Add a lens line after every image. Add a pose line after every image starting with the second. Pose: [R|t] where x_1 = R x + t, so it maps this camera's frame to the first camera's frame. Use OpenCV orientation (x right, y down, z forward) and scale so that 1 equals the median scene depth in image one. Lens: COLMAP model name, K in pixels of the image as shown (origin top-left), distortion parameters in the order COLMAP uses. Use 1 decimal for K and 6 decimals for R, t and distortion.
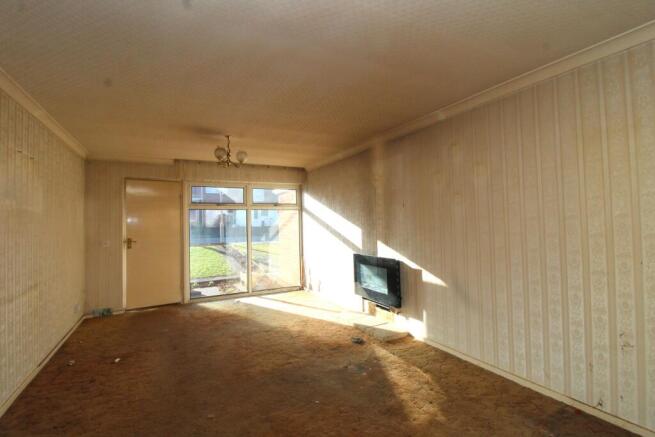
lens RADIAL K [[310.1, 0, 335.8], [0, 310.1, 216.1], [0, 0, 1]] dist [-0.014269, -0.000740]
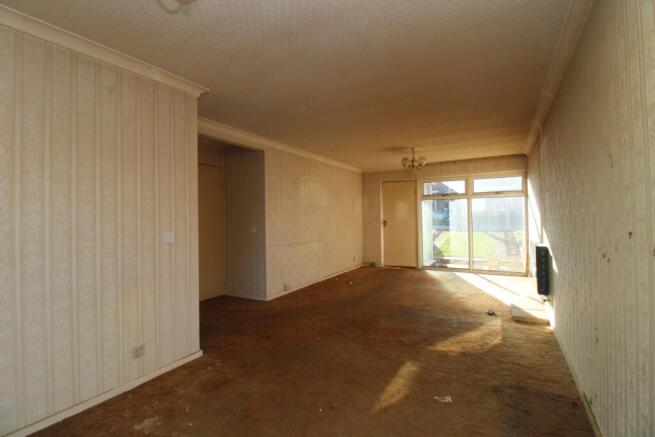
lens RADIAL K [[310.1, 0, 335.8], [0, 310.1, 216.1], [0, 0, 1]] dist [-0.014269, -0.000740]
pose [[0.538414, 0.006847, -0.842653, 0.555917], [0.022764, 0.999484, 0.022666, 0.010048], [0.842373, -0.031386, 0.537980, -0.055995]]
